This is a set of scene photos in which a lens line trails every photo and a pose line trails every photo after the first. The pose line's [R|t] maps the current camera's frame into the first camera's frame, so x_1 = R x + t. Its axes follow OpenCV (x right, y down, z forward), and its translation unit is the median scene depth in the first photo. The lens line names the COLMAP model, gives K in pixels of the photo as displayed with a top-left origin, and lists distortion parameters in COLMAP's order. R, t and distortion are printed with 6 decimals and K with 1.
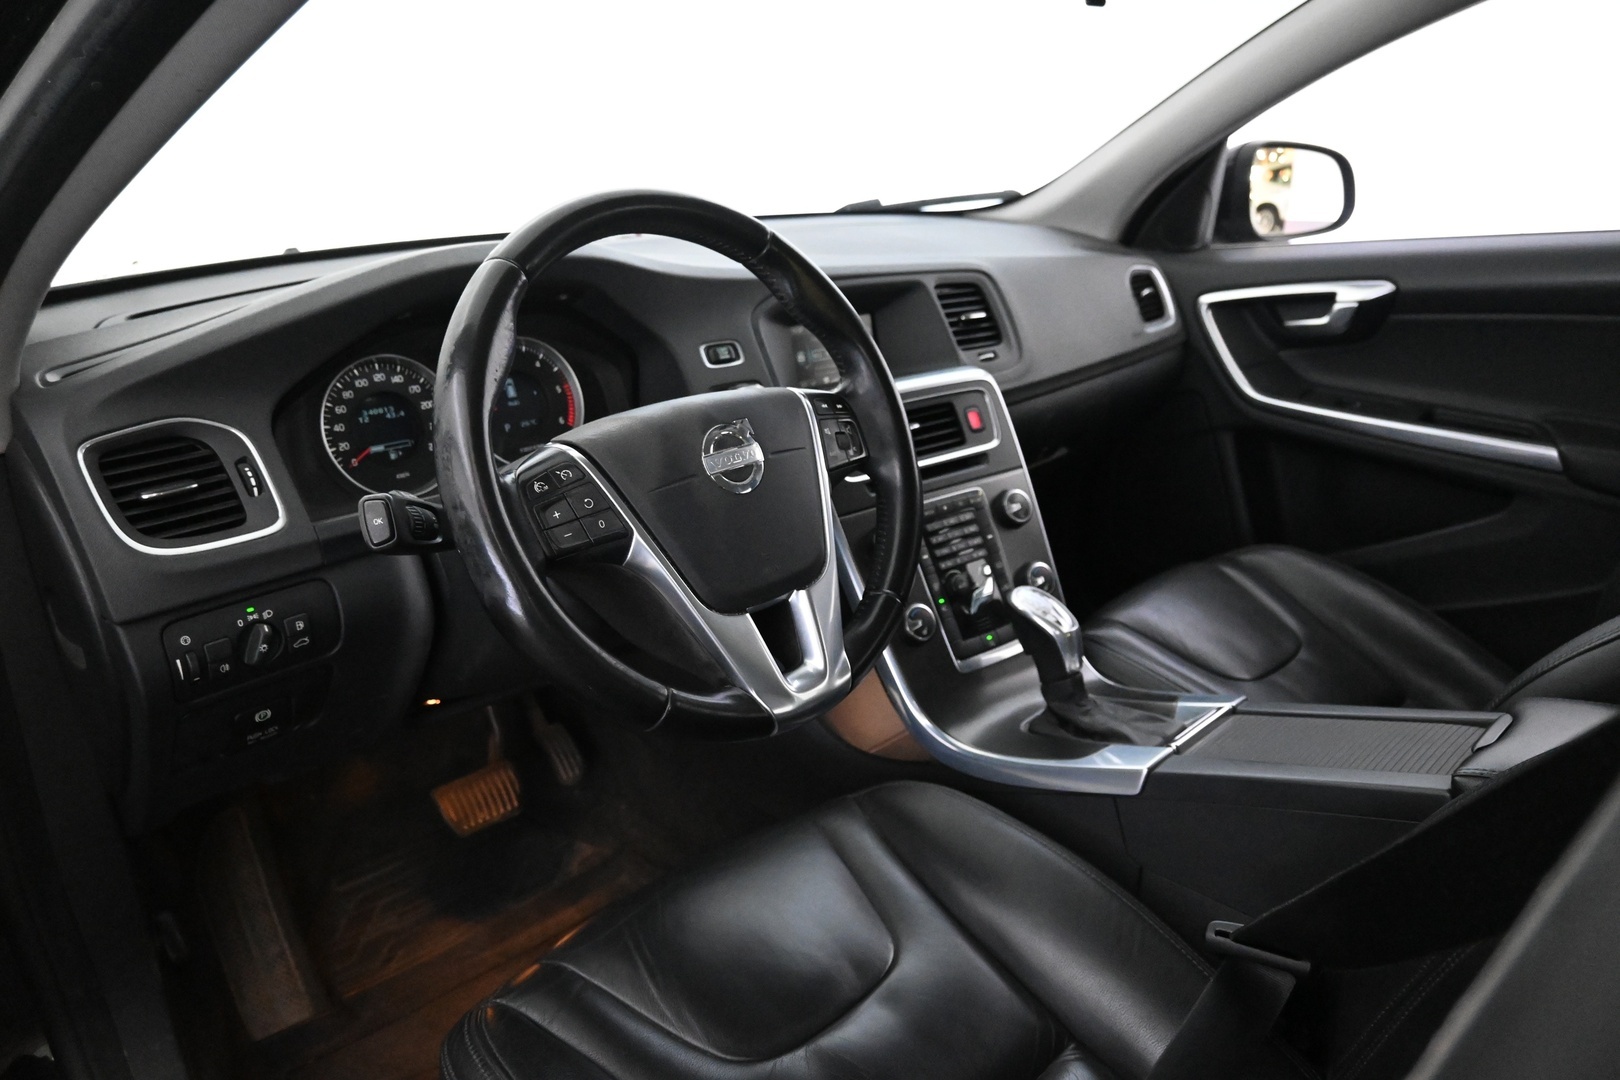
lens RADIAL K [[1202.2, 0, 817.6], [0, 1202.2, 540.8], [0, 0, 1]] dist [-0.003145, -0.020985]
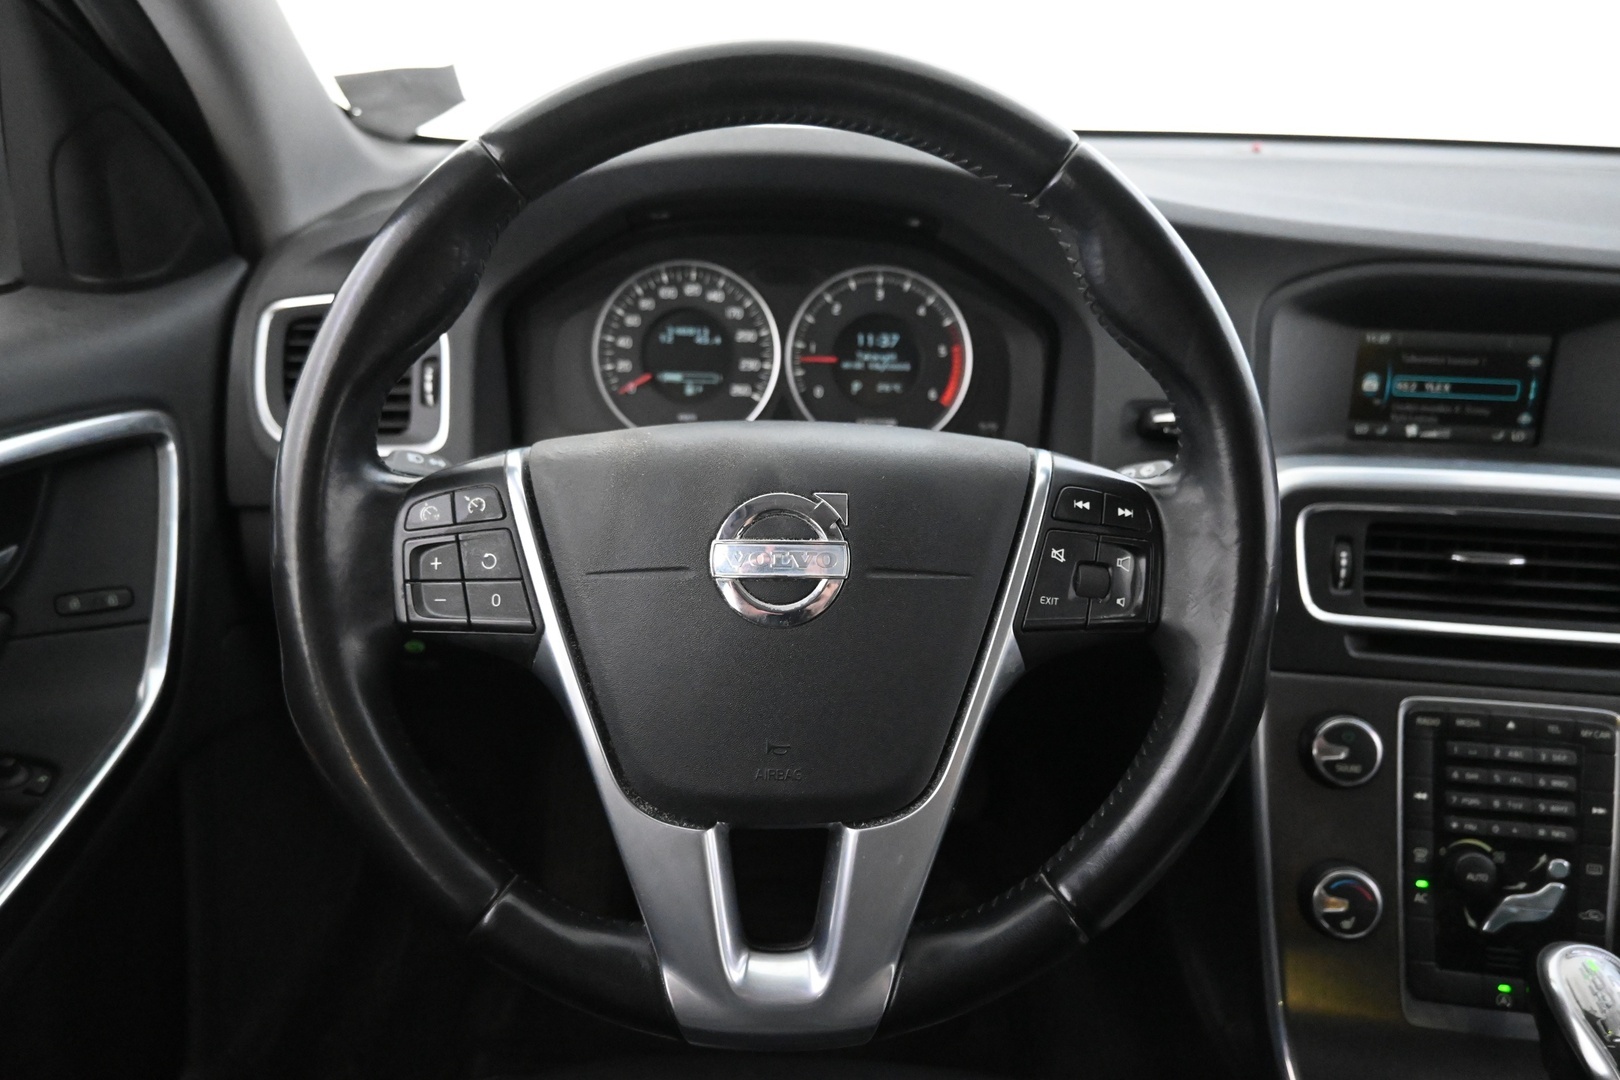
lens RADIAL K [[1105.7, 0, 812.4], [0, 1105.7, 540.0], [0, 0, 1]] dist [0.006721, -0.009725]
pose [[0.704619, 0.324700, -0.630937, 0.174548], [-0.260277, 0.945454, 0.195888, -0.123216], [0.660127, 0.026192, 0.750697, 0.437535]]
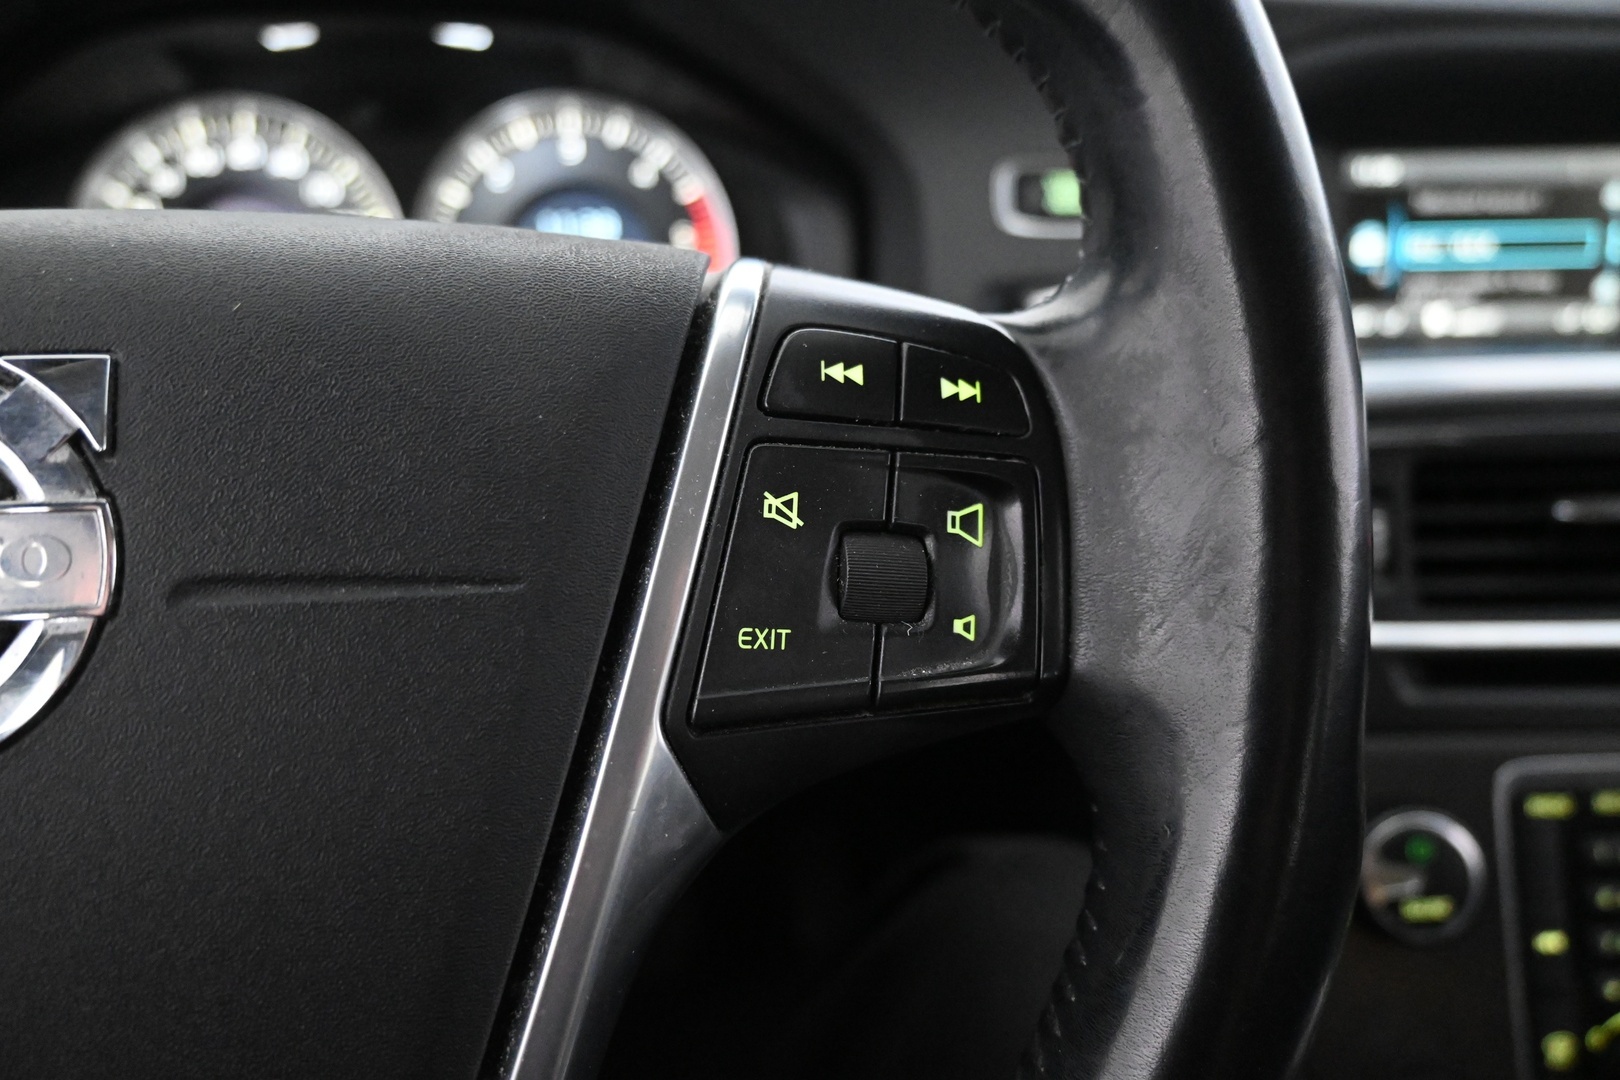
lens RADIAL K [[1202.2, 0, 799.2], [0, 1202.2, 554.1], [0, 0, 1]] dist [-0.003145, -0.020985]
pose [[0.780519, 0.256243, -0.570202, 0.088678], [-0.210784, 0.966592, 0.145846, -0.084969], [0.588524, 0.006354, 0.808455, 0.647403]]
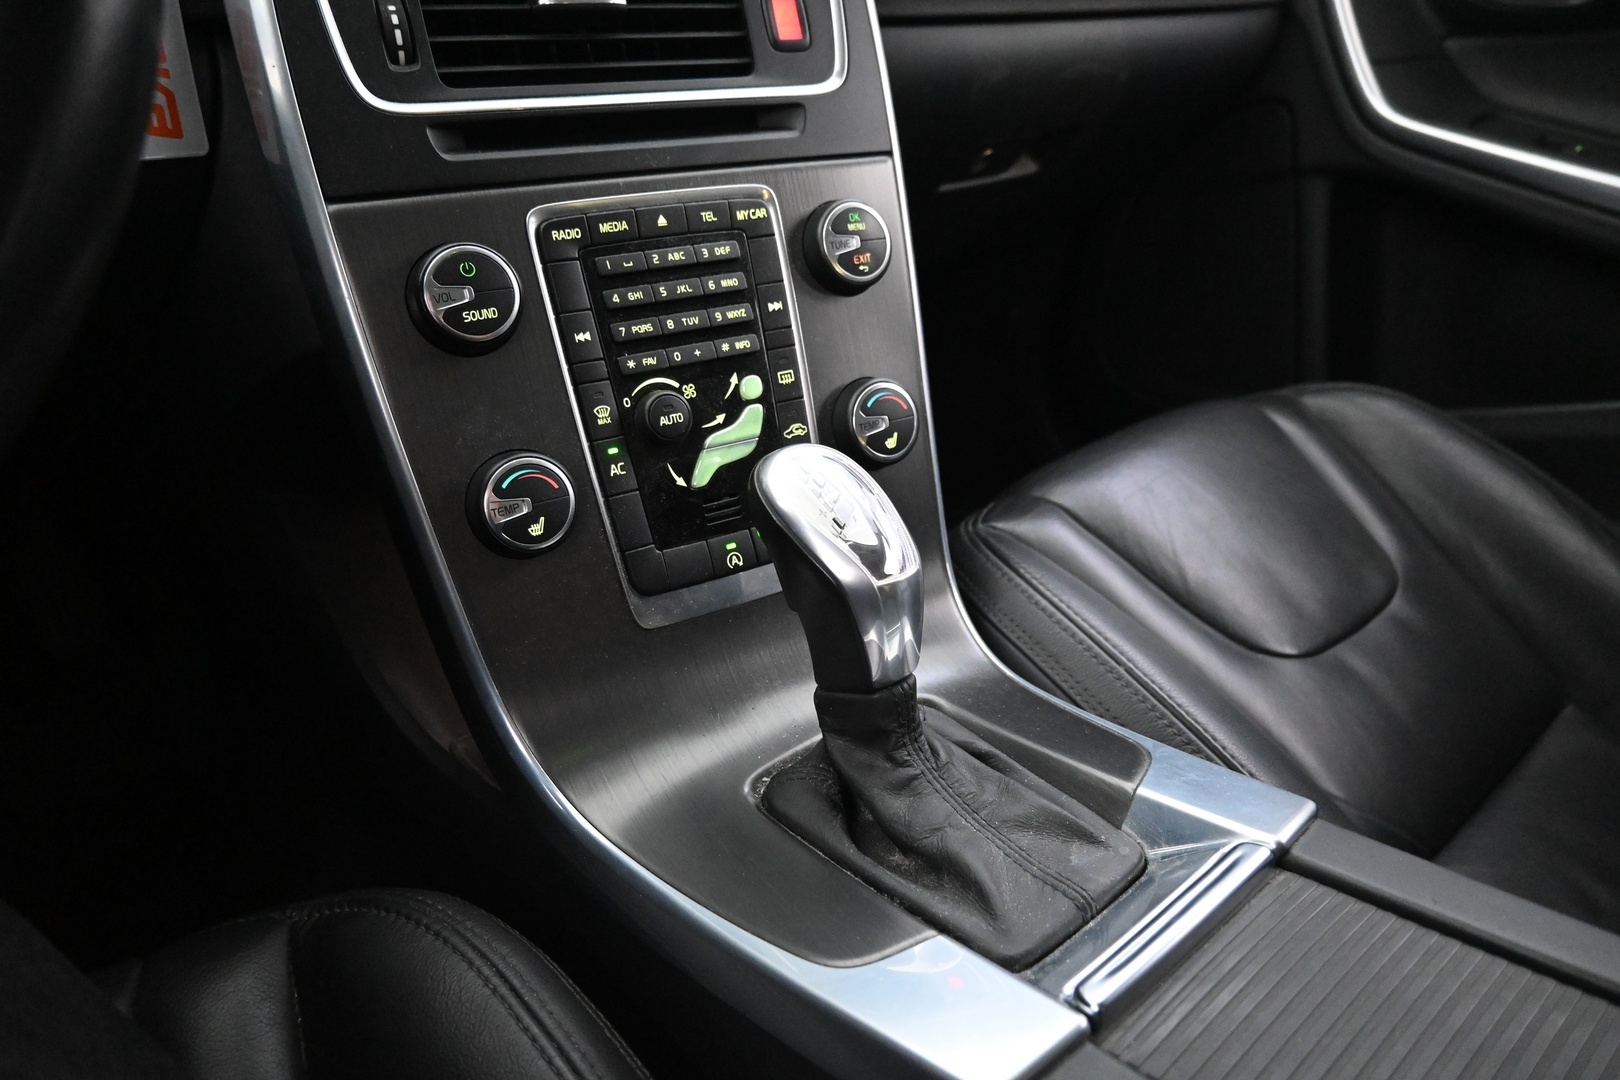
lens RADIAL K [[1105.7, 0, 811.9], [0, 1105.7, 533.2], [0, 0, 1]] dist [0.006721, -0.009725]
pose [[0.991958, 0.126383, -0.006784, 0.176341], [-0.122004, 0.969094, 0.214411, -0.011807], [0.033672, -0.211860, 0.976720, 0.628238]]
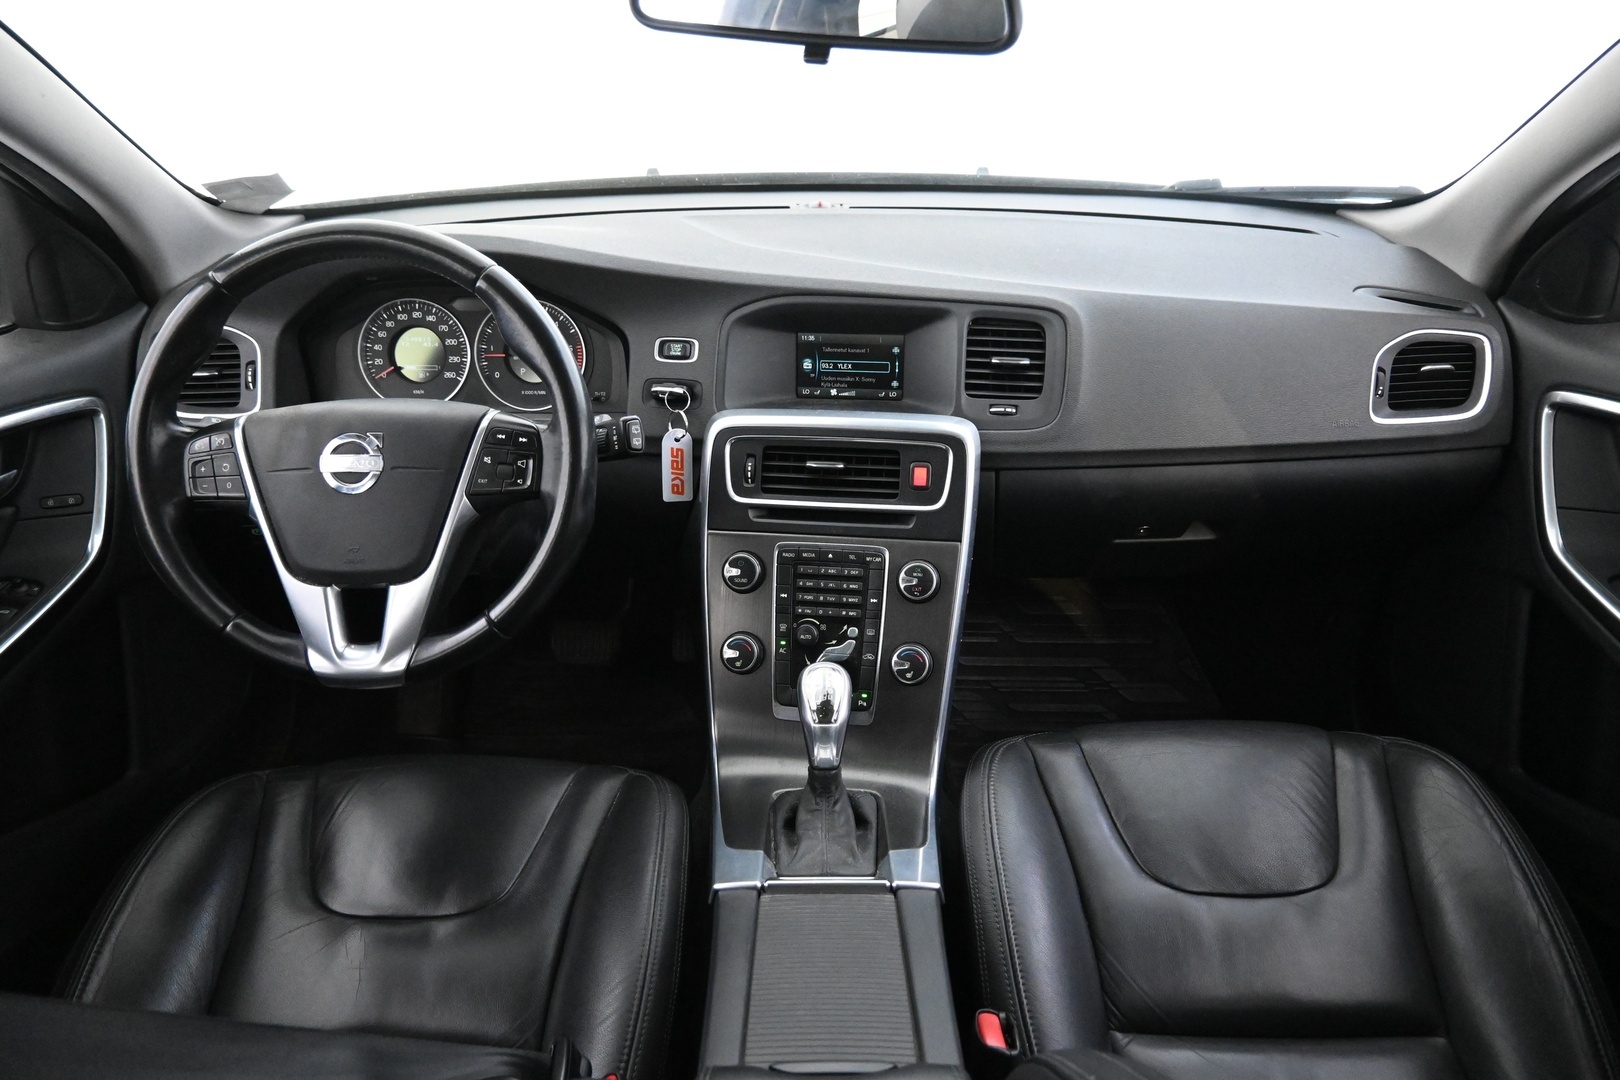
lens RADIAL K [[1105.7, 0, 813.5], [0, 1105.7, 542.3], [0, 0, 1]] dist [0.006721, -0.009725]
pose [[0.694960, 0.339690, -0.633751, 0.671806], [-0.238069, 0.940365, 0.242973, -0.256317], [0.678493, -0.017980, 0.734386, 0.346266]]
